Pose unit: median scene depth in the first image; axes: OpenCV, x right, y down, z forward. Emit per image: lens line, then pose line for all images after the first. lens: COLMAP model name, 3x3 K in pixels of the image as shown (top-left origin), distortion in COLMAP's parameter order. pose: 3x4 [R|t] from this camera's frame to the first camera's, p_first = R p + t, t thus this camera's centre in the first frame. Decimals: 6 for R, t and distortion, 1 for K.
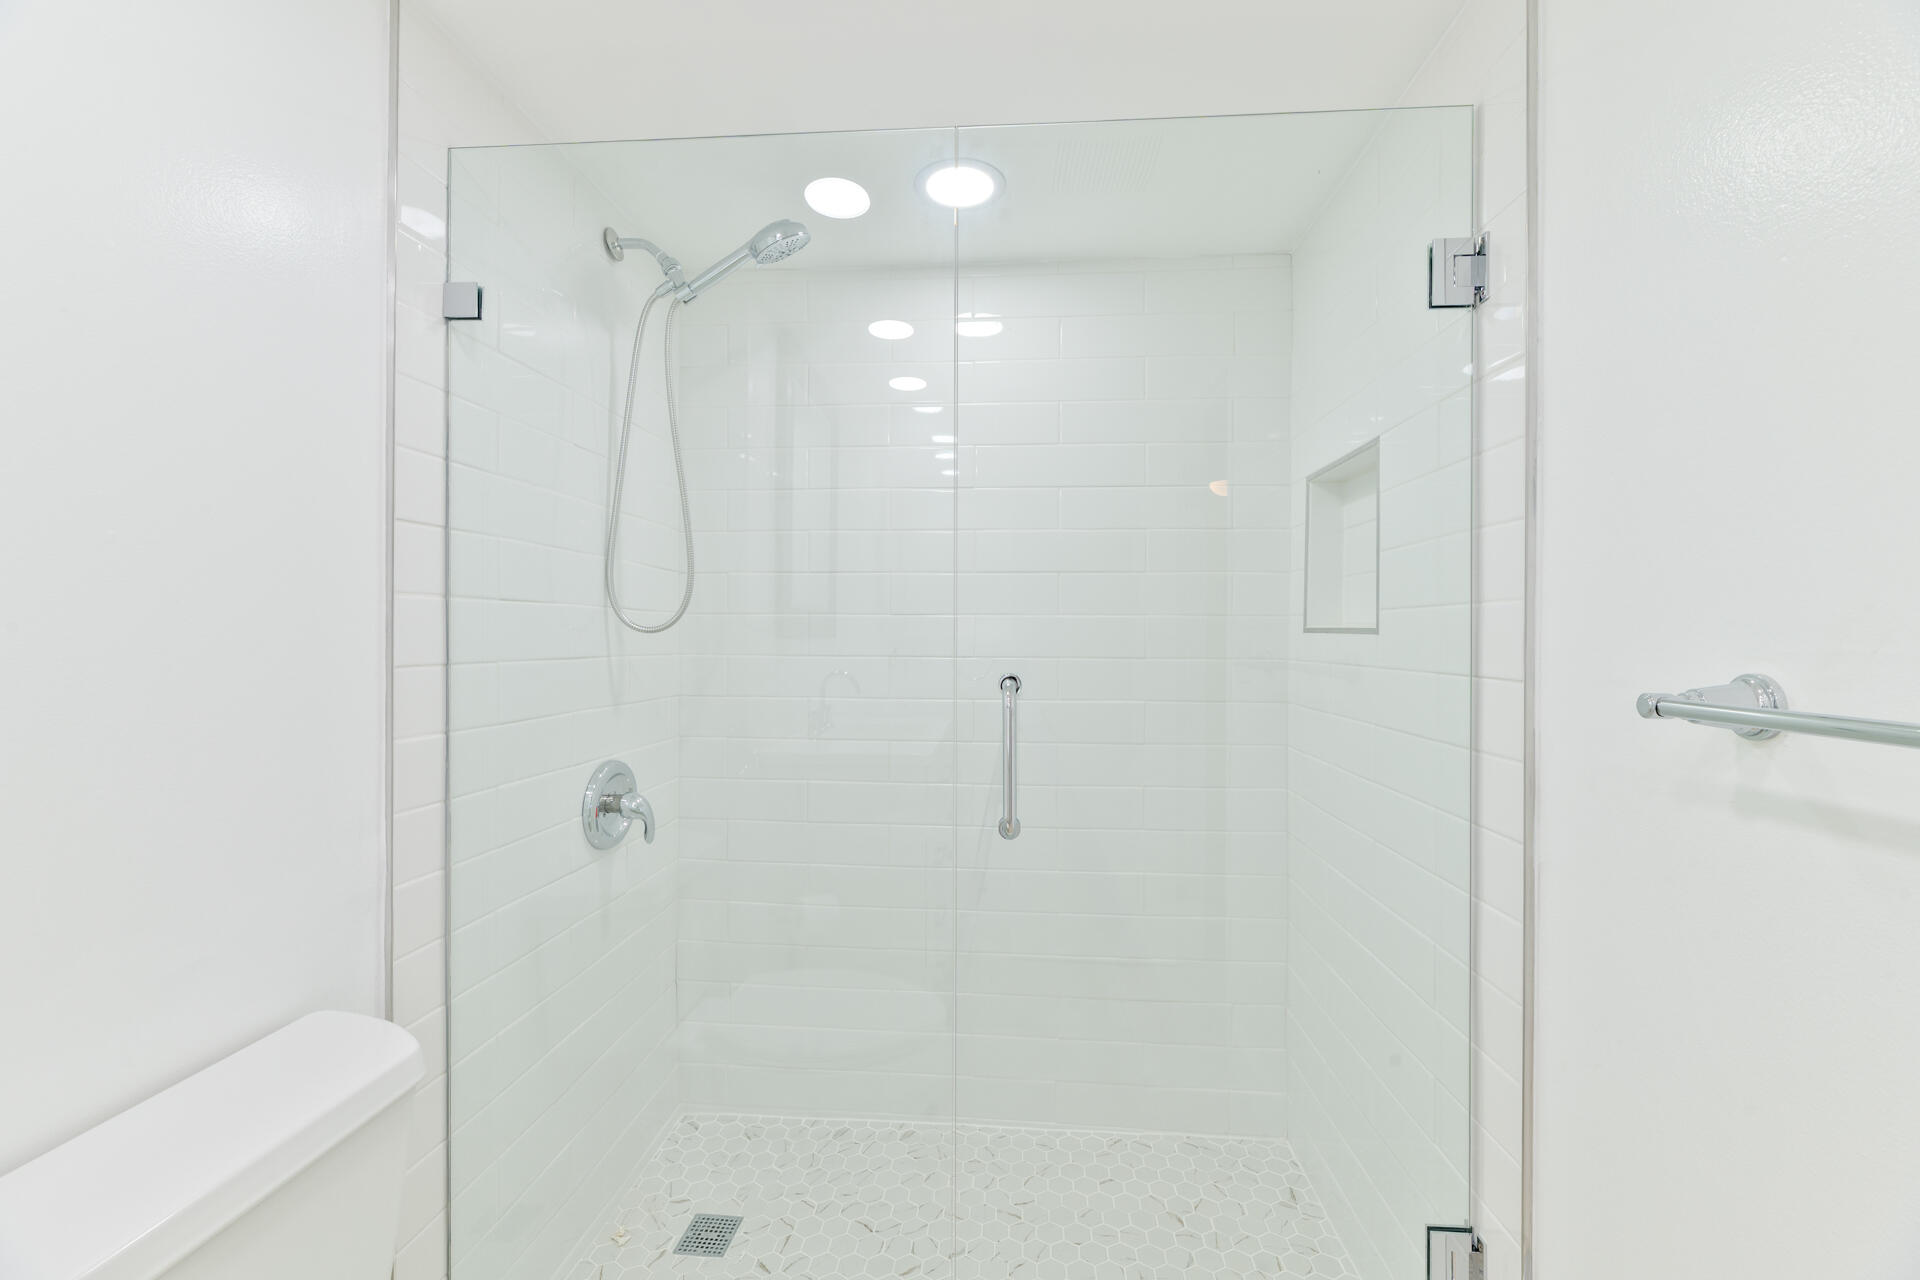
lens RADIAL K [[789.2, 0, 960.0], [0, 789.2, 640.0], [0, 0, 1]] dist [0.002496, 0.000172]
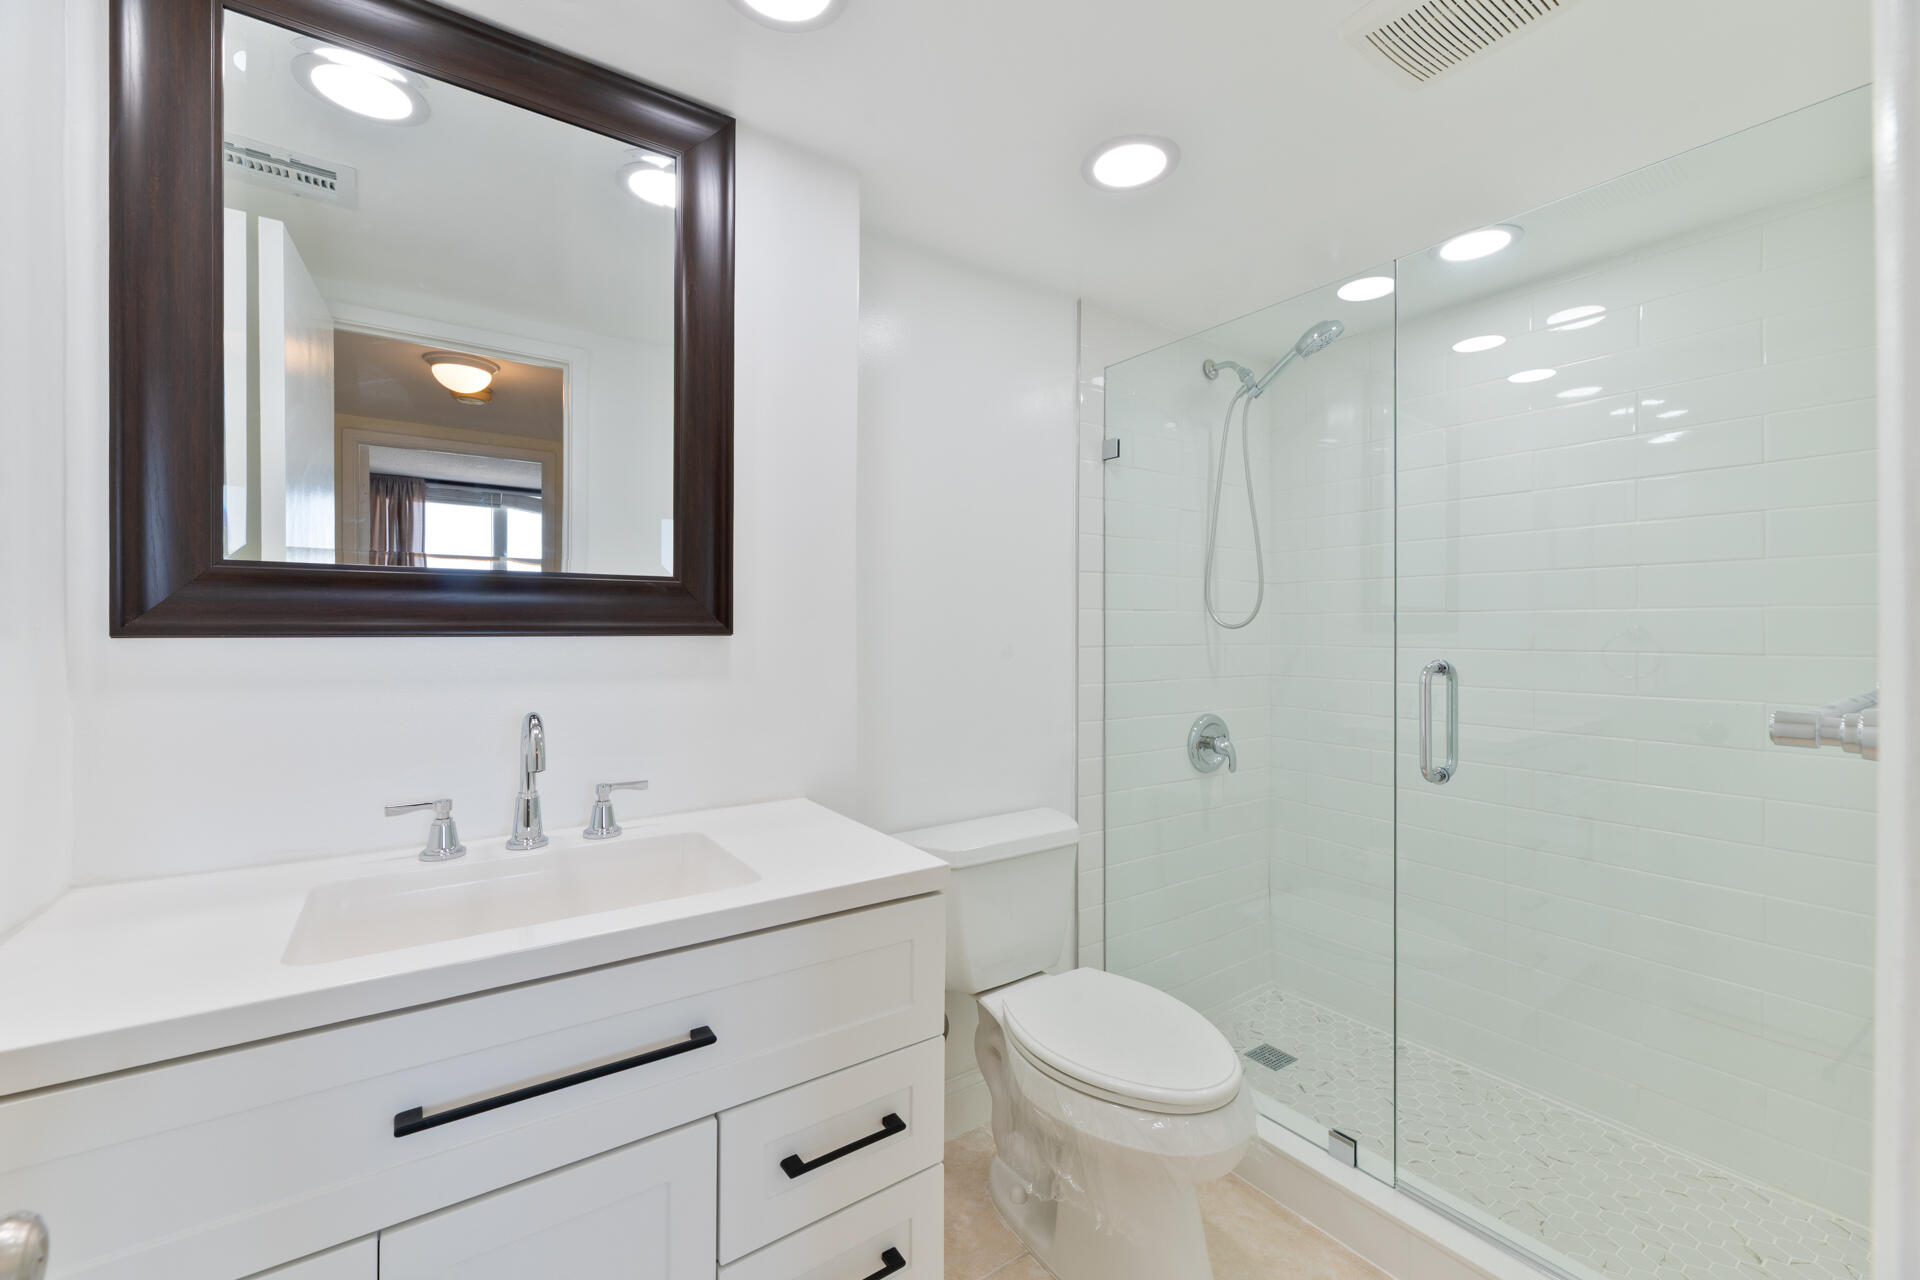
lens RADIAL K [[762.0, 0, 960.0], [0, 762.0, 640.0], [0, 0, 1]] dist [0.001047, 0.000196]
pose [[0.648770, 0.006837, -0.760954, 0.357223], [-0.001586, 0.999970, 0.007632, 0.001845], [0.760983, -0.003744, 0.648761, -0.302047]]
